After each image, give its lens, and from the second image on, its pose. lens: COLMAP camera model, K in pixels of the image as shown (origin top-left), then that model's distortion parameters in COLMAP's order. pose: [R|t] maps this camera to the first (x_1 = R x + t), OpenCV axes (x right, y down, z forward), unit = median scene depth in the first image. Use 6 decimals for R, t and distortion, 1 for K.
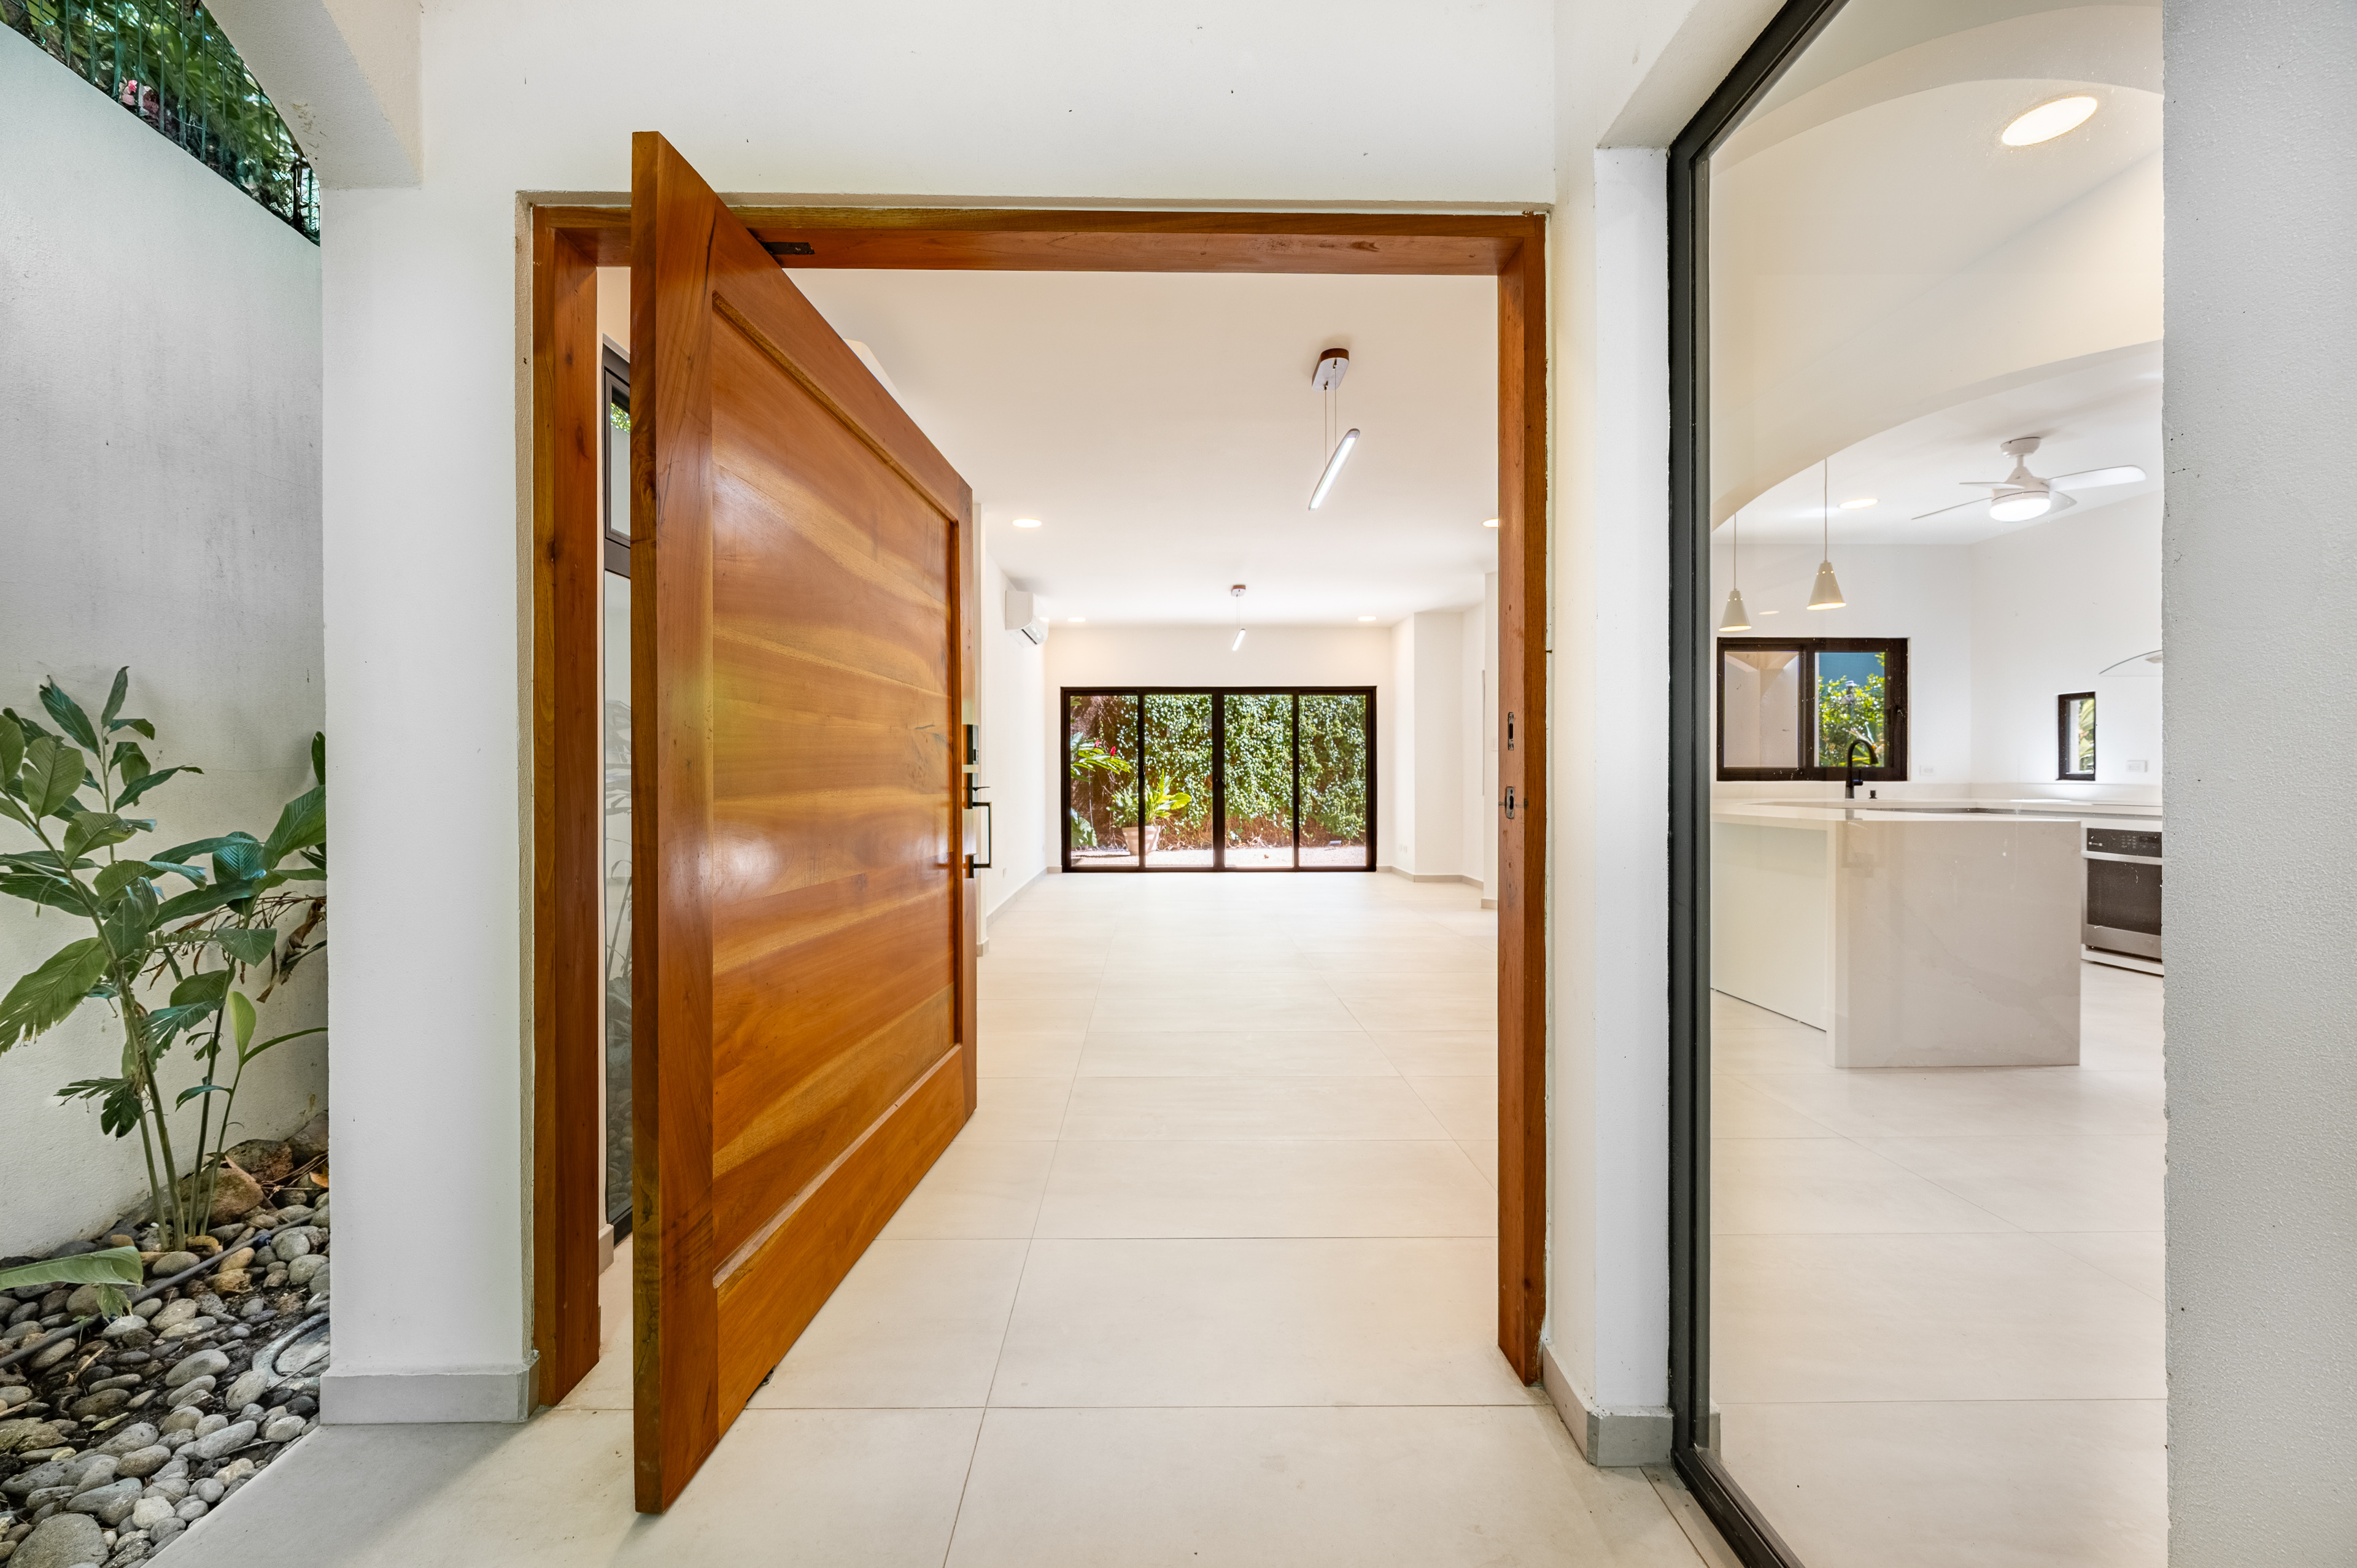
lens RADIAL K [[921.3, 0, 1172.7], [0, 921.3, 779.2], [0, 0, 1]] dist [-0.000043, 0.000061]
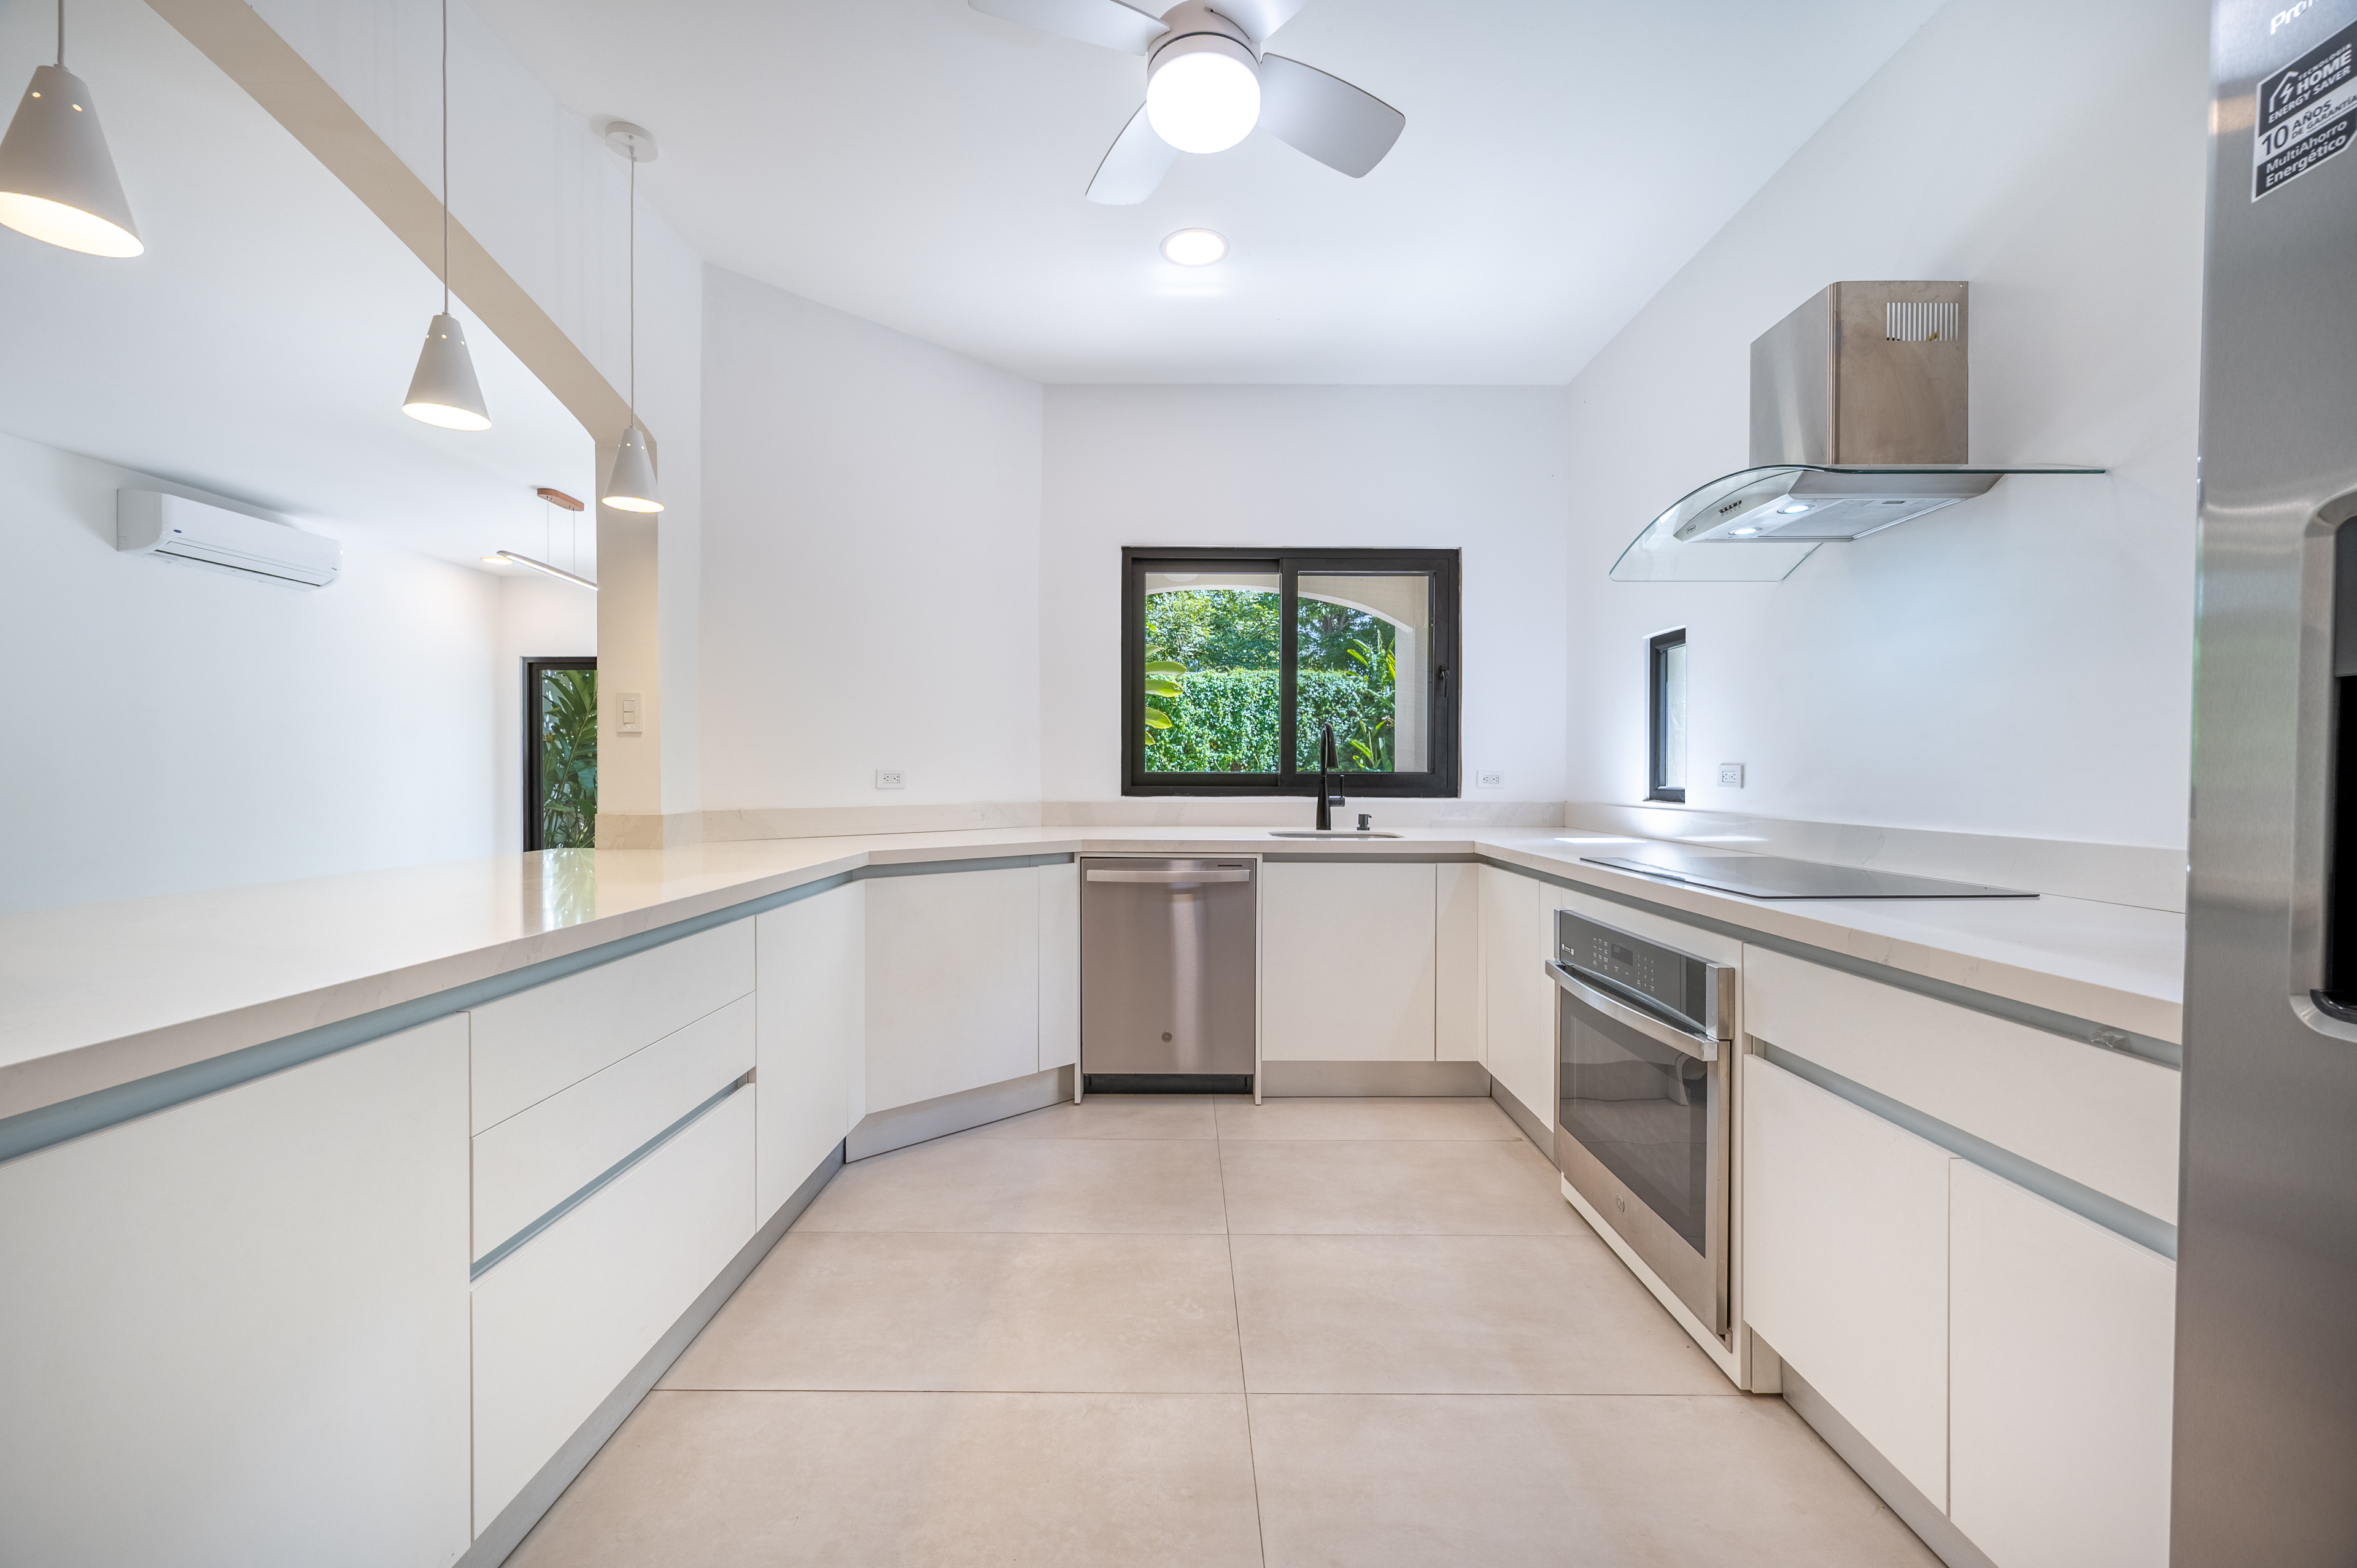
lens RADIAL K [[921.3, 0, 1172.7], [0, 921.3, 779.2], [0, 0, 1]] dist [-0.000043, 0.000061]
pose [[0.999755, 0.008075, -0.020620, 0.413220], [-0.008130, 0.999964, -0.002574, -0.004489], [0.020598, 0.002741, 0.999784, 0.276820]]
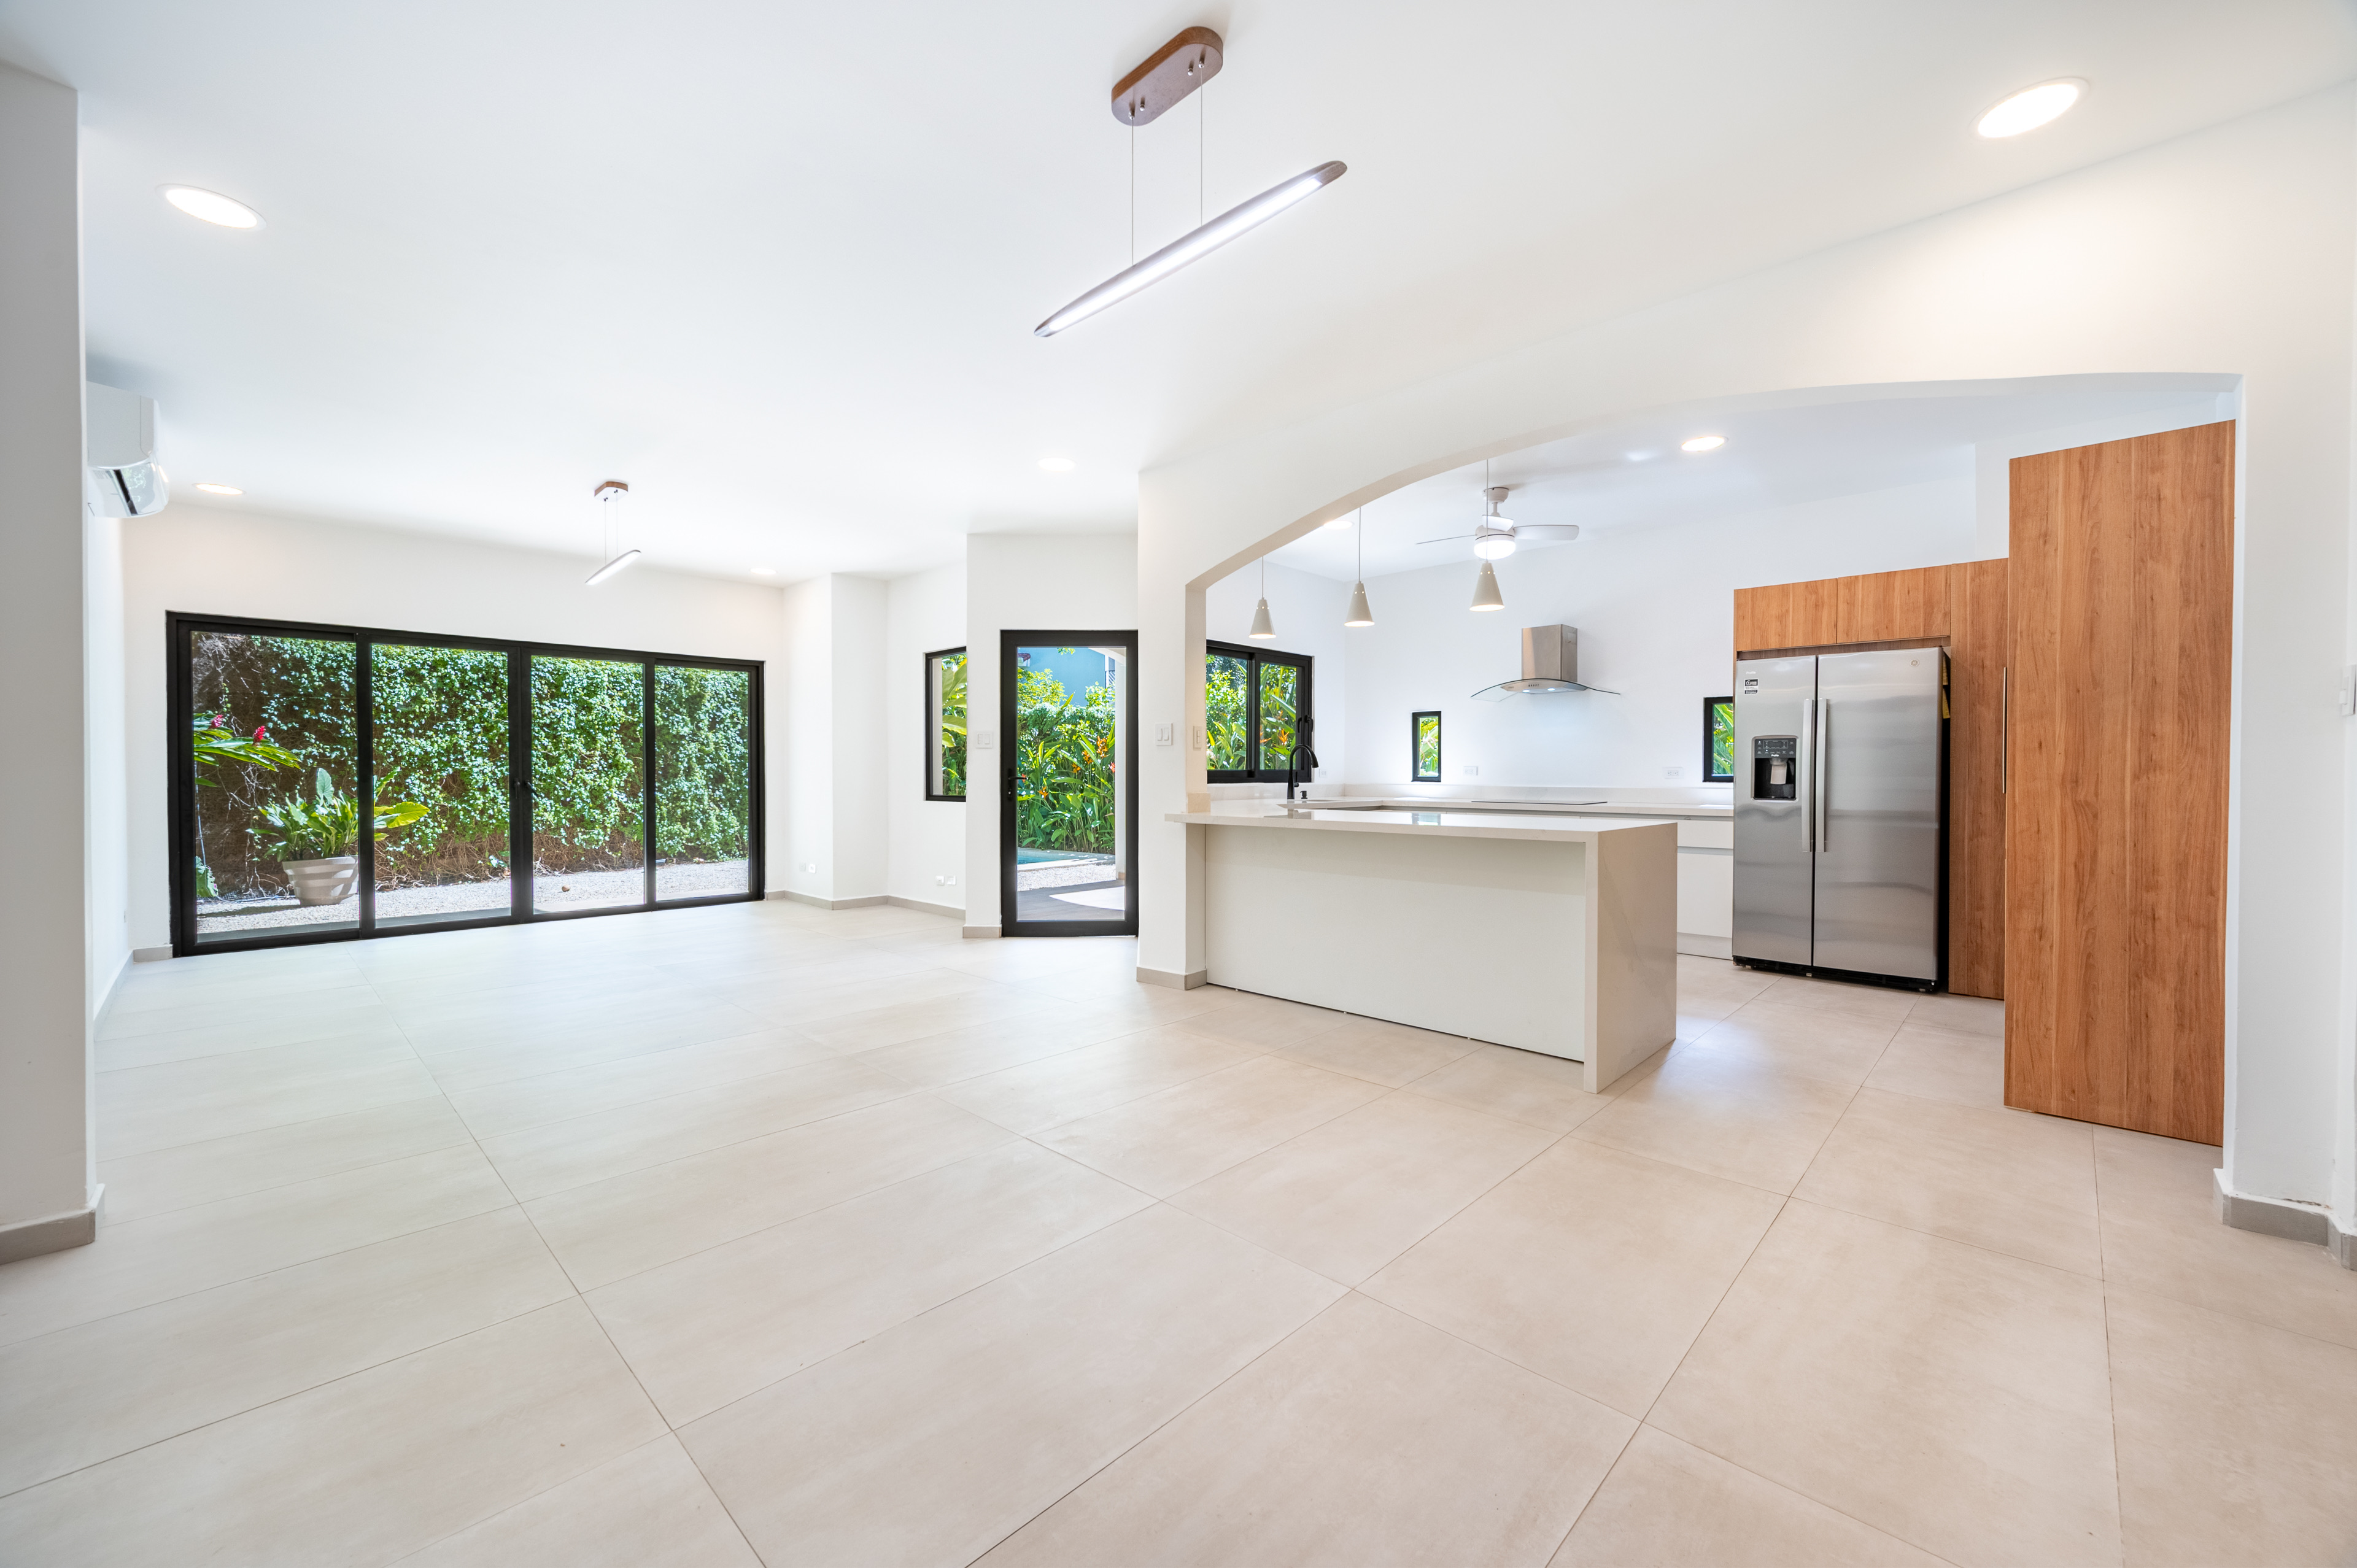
lens RADIAL K [[921.3, 0, 1172.7], [0, 921.3, 779.2], [0, 0, 1]] dist [-0.000043, 0.000061]
pose [[0.713322, -0.002432, 0.700832, -0.079377], [0.000612, 0.999996, 0.002847, -0.003386], [-0.700836, -0.001601, 0.713321, 0.203426]]
